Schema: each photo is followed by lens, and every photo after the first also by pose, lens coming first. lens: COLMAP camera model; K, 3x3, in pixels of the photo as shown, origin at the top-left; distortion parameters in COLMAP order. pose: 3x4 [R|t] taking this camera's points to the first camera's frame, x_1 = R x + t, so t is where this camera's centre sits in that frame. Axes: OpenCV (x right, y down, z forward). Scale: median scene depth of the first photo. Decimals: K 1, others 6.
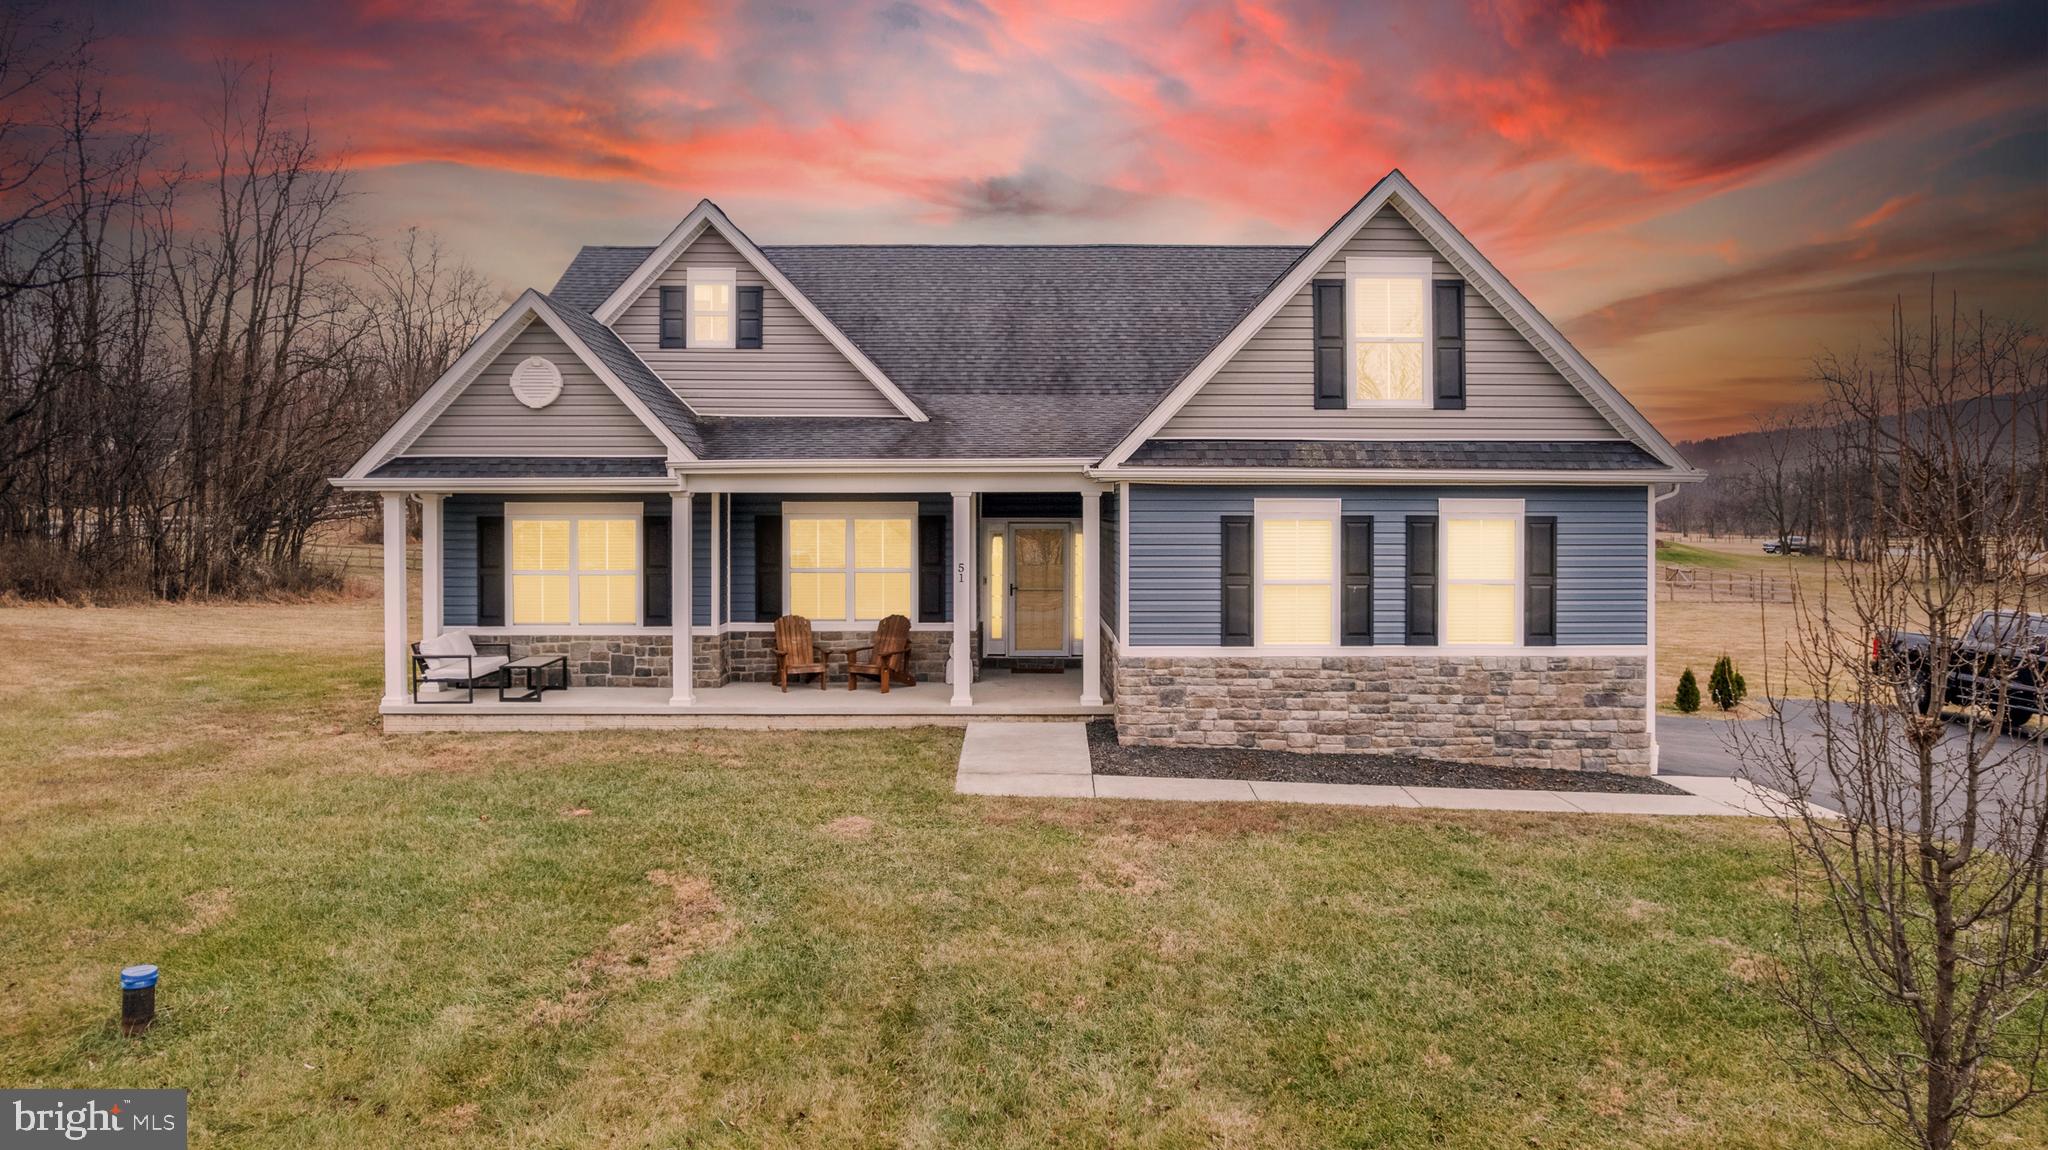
lens RADIAL K [[1287.5, 0, 1024.2], [0, 1287.5, 523.3], [0, 0, 1]] dist [-0.026758, 0.001160]
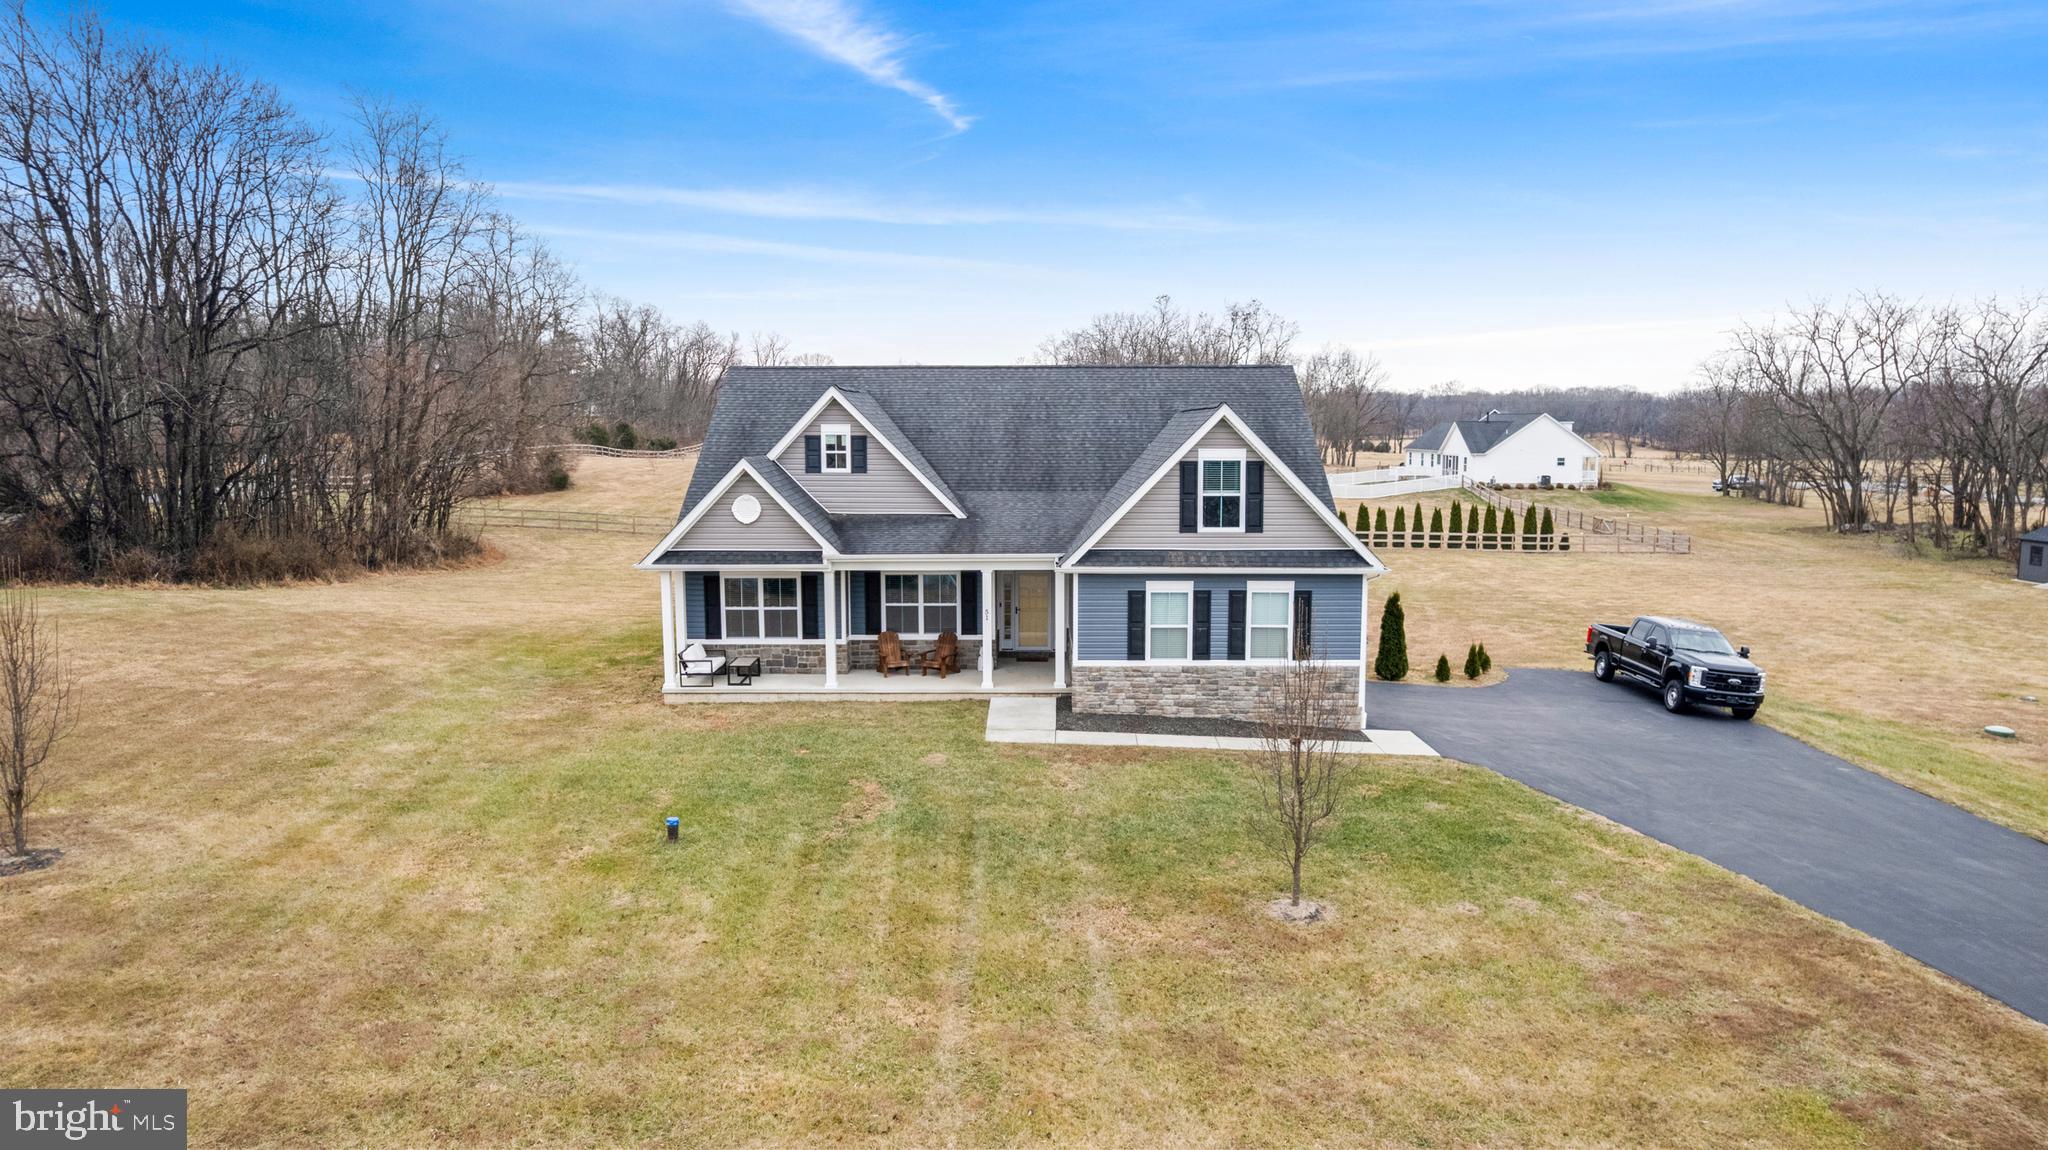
lens RADIAL K [[1320.7, 0, 1024.0], [0, 1320.7, 575.0], [0, 0, 1]] dist [-0.007392, 0.000021]
pose [[0.999899, -0.000277, -0.014217, 0.030912], [0.001947, 0.993063, 0.117571, -0.250439], [0.014086, -0.117587, 0.992963, -0.877784]]
